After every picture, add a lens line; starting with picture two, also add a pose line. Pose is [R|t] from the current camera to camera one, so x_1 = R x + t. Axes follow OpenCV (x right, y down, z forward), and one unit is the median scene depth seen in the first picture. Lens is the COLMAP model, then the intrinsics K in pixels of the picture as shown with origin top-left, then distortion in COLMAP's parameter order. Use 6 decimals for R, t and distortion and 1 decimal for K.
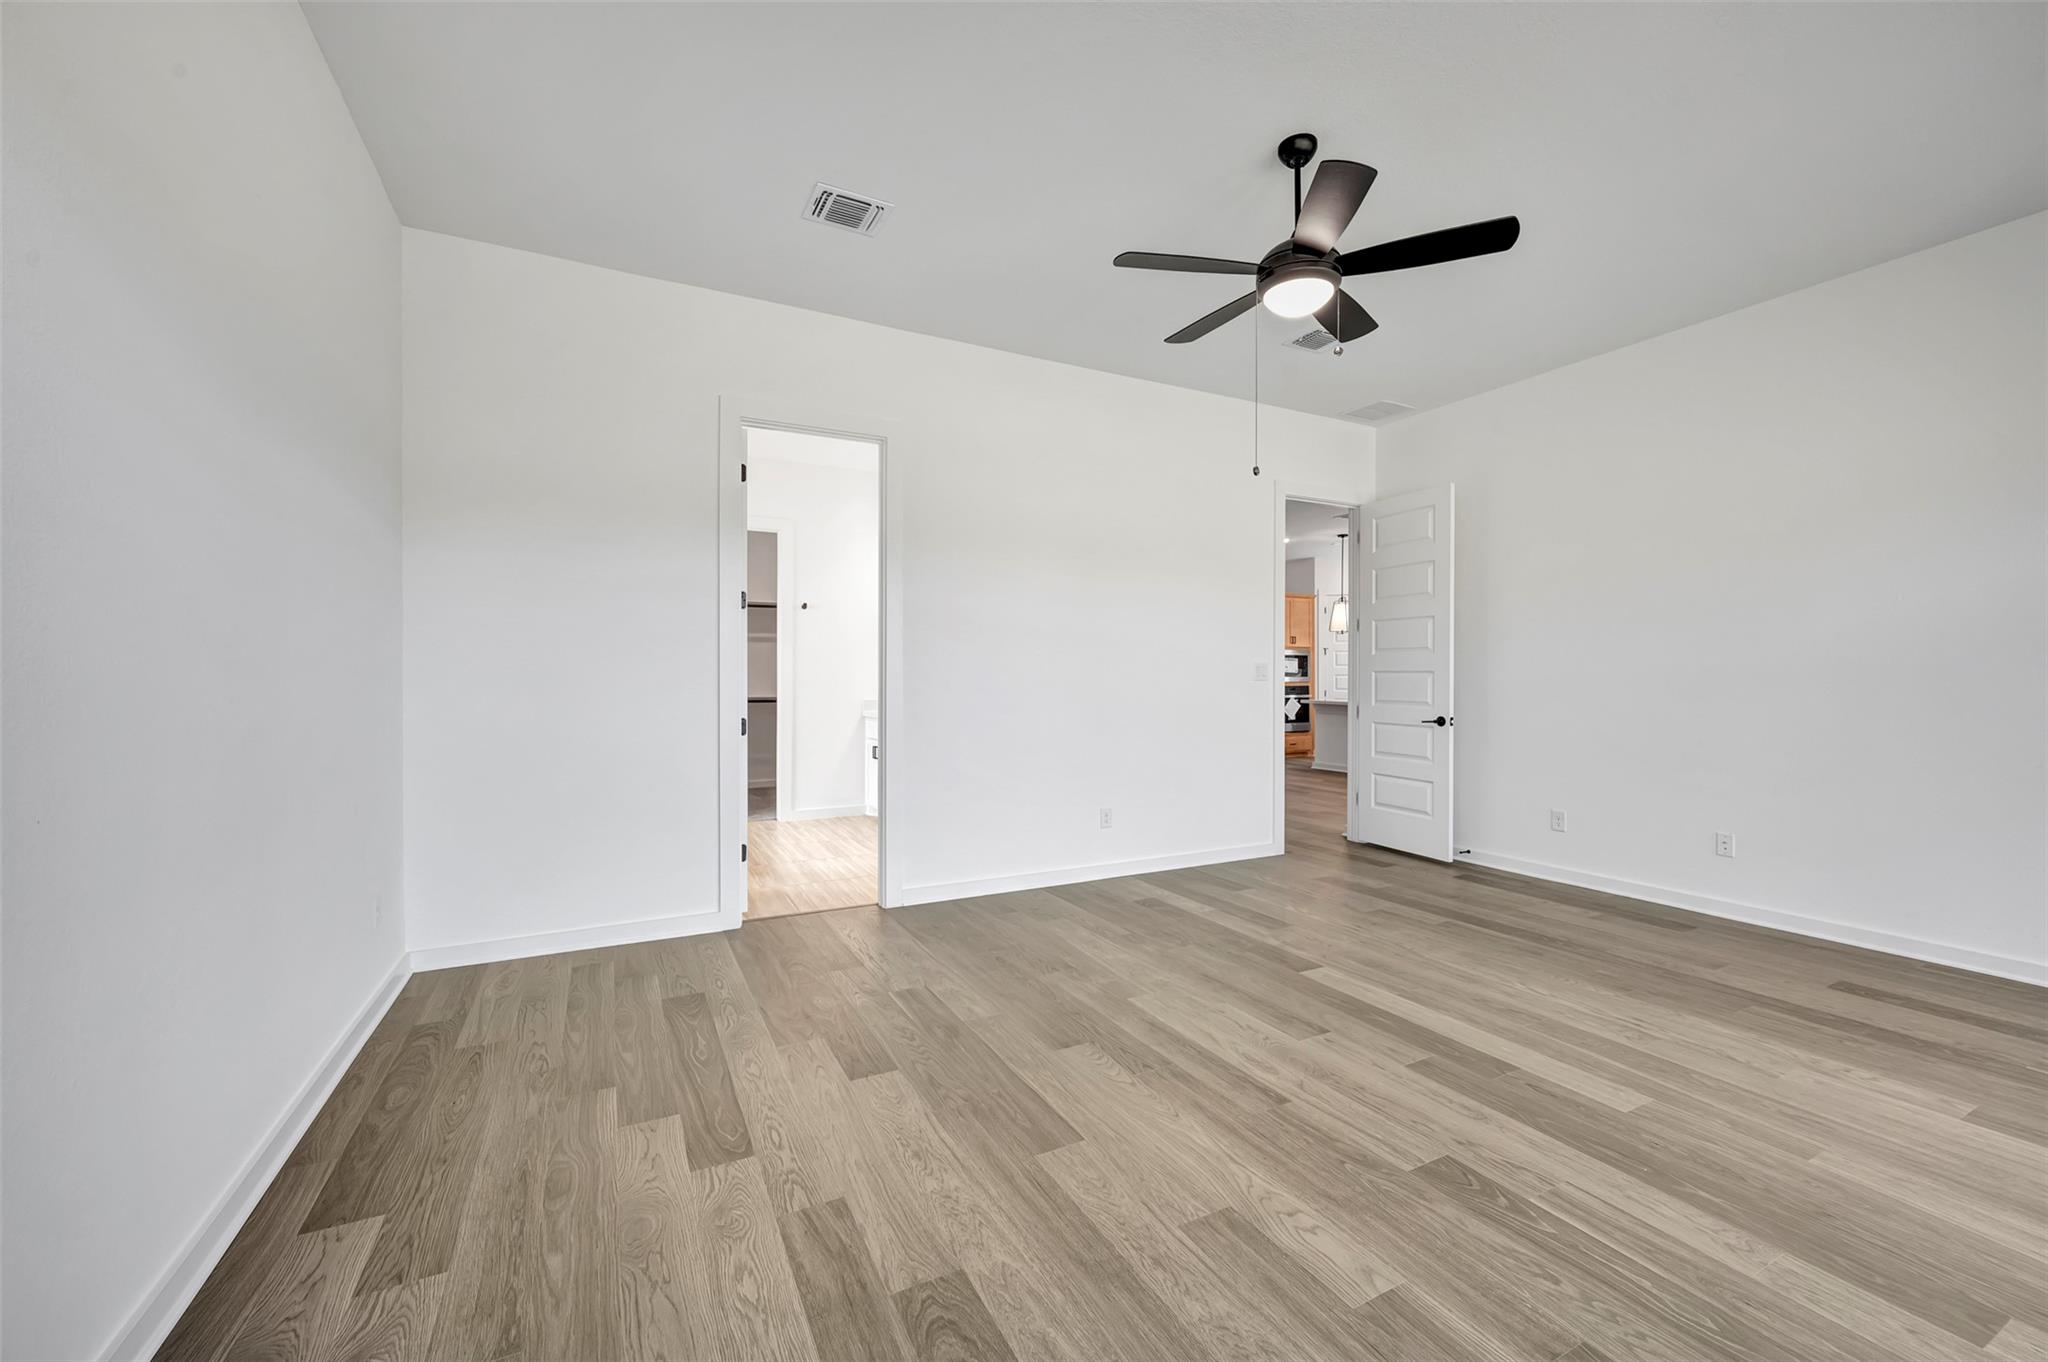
lens RADIAL K [[820.3, 0, 1024.9], [0, 820.3, 686.6], [0, 0, 1]] dist [-0.000553, 0.000021]
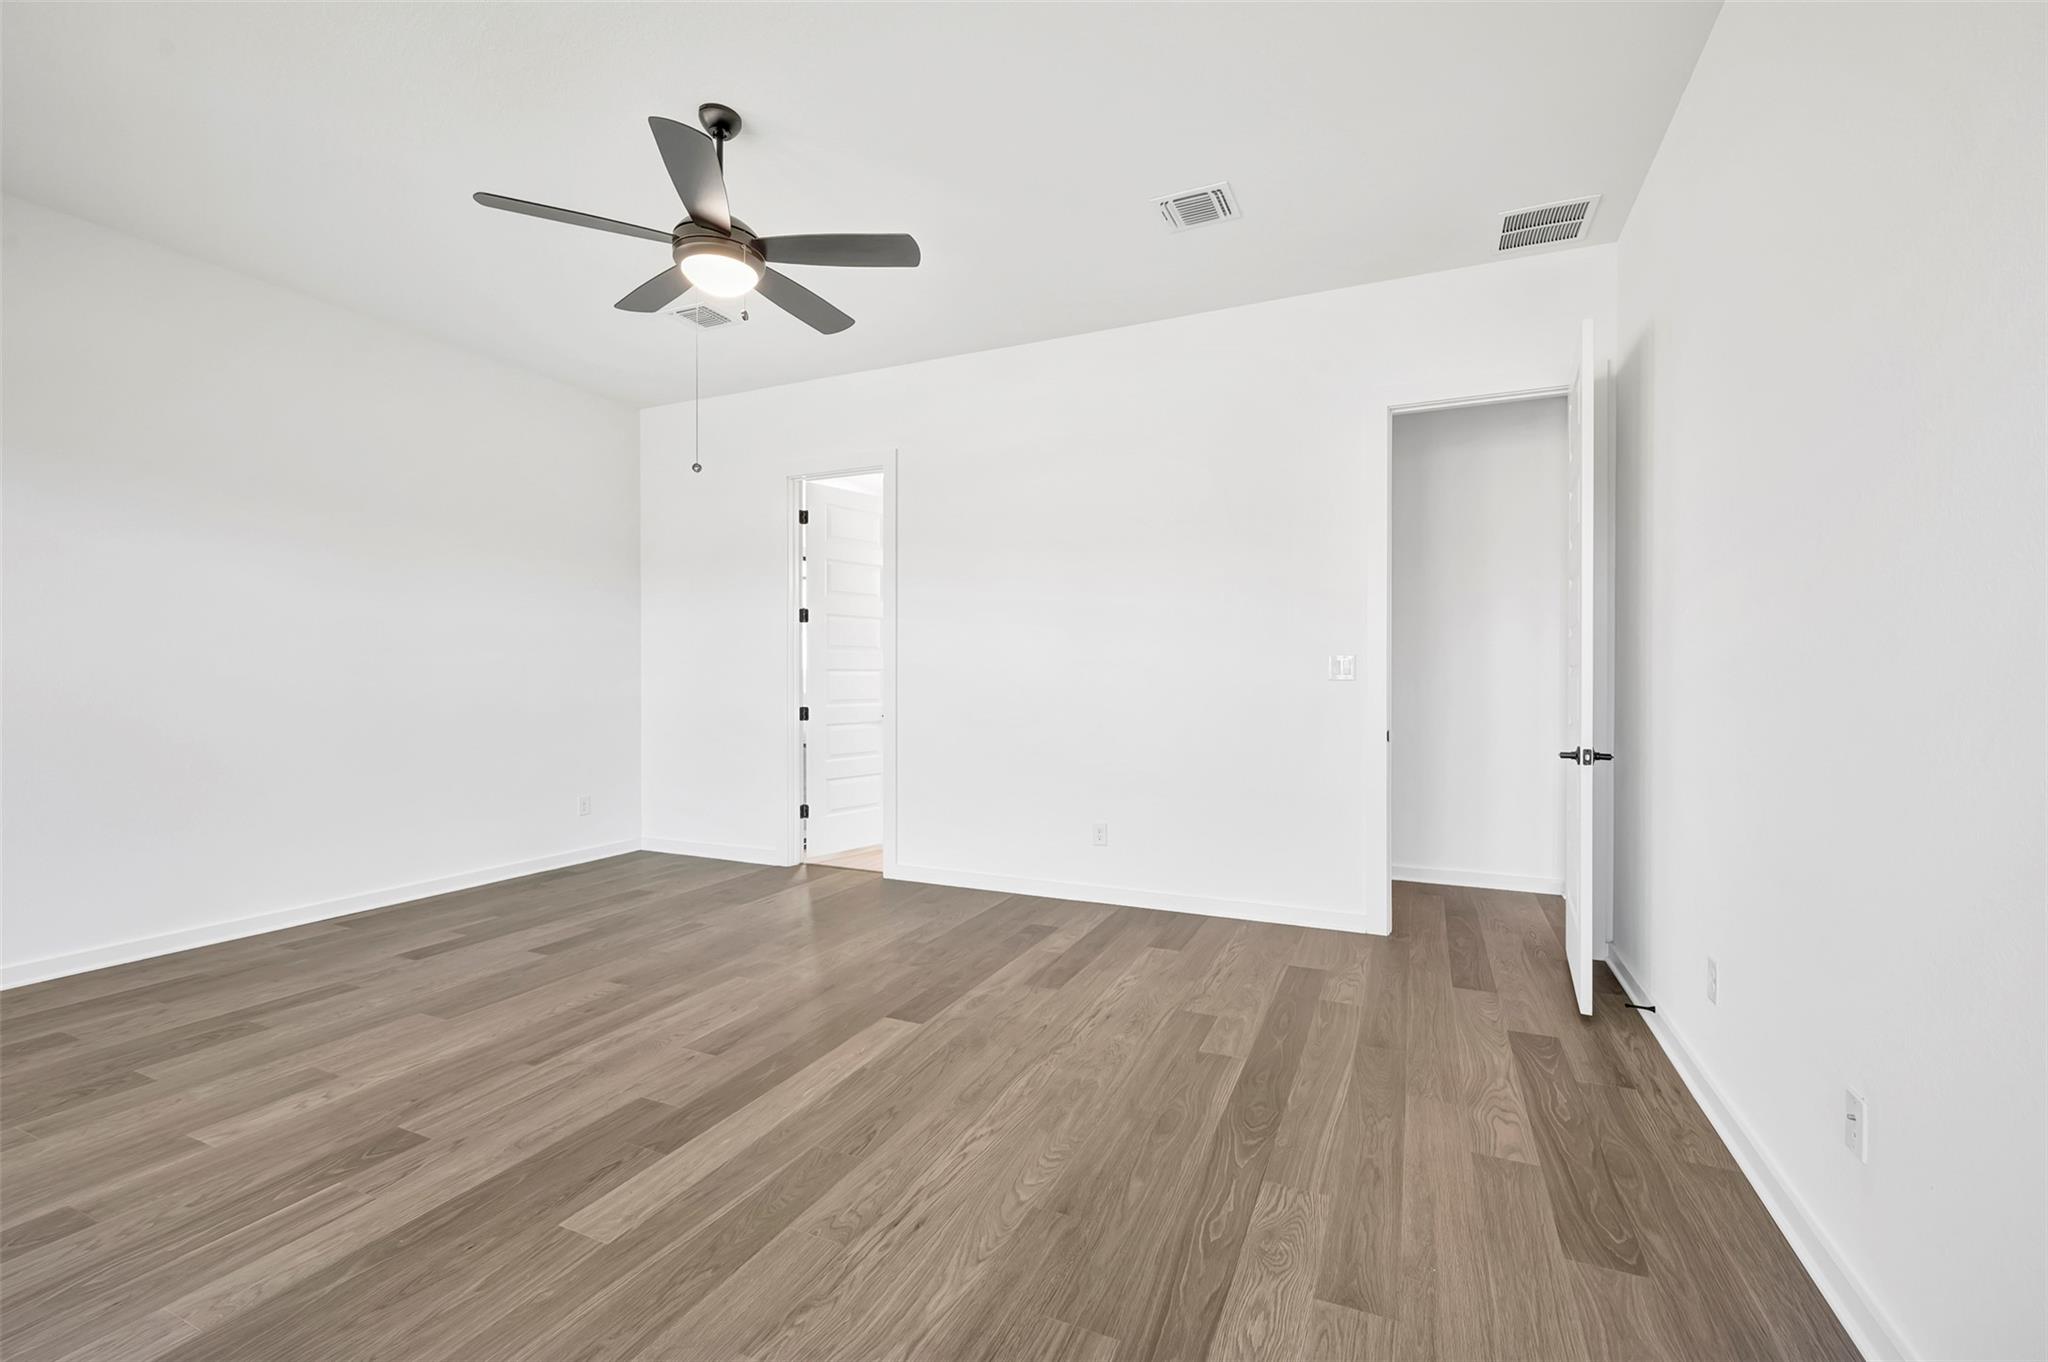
lens RADIAL K [[820.3, 0, 1037.7], [0, 820.3, 675.9], [0, 0, 1]] dist [-0.000553, 0.000021]
pose [[0.627559, -0.001312, -0.778568, 1.389622], [-0.006792, 0.999951, -0.007159, -0.006190], [0.778540, 0.009780, 0.627519, 0.728737]]
